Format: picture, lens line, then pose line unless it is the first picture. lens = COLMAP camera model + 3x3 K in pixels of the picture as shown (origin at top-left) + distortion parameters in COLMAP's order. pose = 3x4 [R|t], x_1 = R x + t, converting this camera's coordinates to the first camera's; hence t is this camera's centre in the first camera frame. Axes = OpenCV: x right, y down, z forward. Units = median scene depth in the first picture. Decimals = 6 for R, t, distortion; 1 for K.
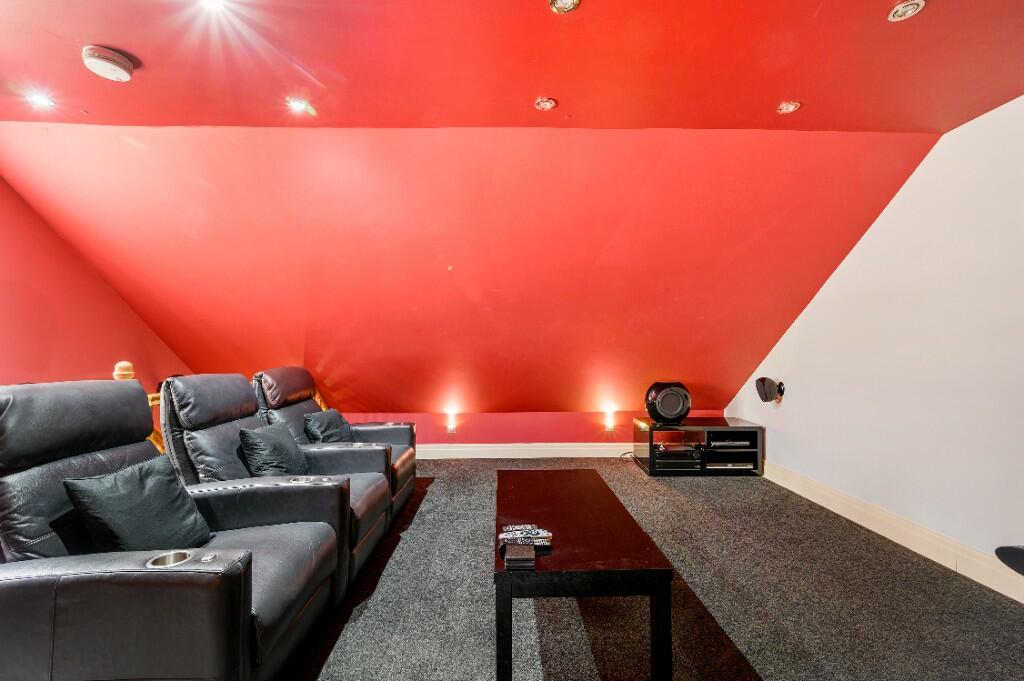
lens RADIAL K [[443.2, 0, 512.3], [0, 443.2, 347.9], [0, 0, 1]] dist [-0.010686, 0.000326]
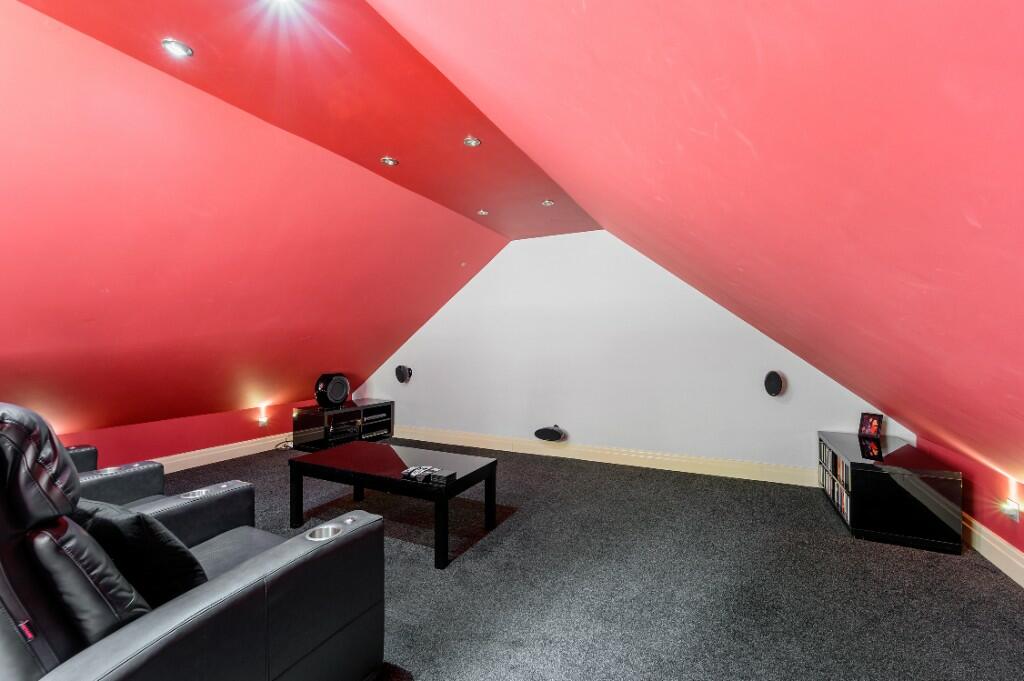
lens RADIAL K [[443.2, 0, 508.1], [0, 443.2, 339.4], [0, 0, 1]] dist [-0.010686, 0.000326]
pose [[0.459442, 0.015099, 0.888079, -0.498832], [0.002285, 0.999832, -0.018182, 0.009324], [-0.888205, 0.010383, 0.459330, 0.031027]]
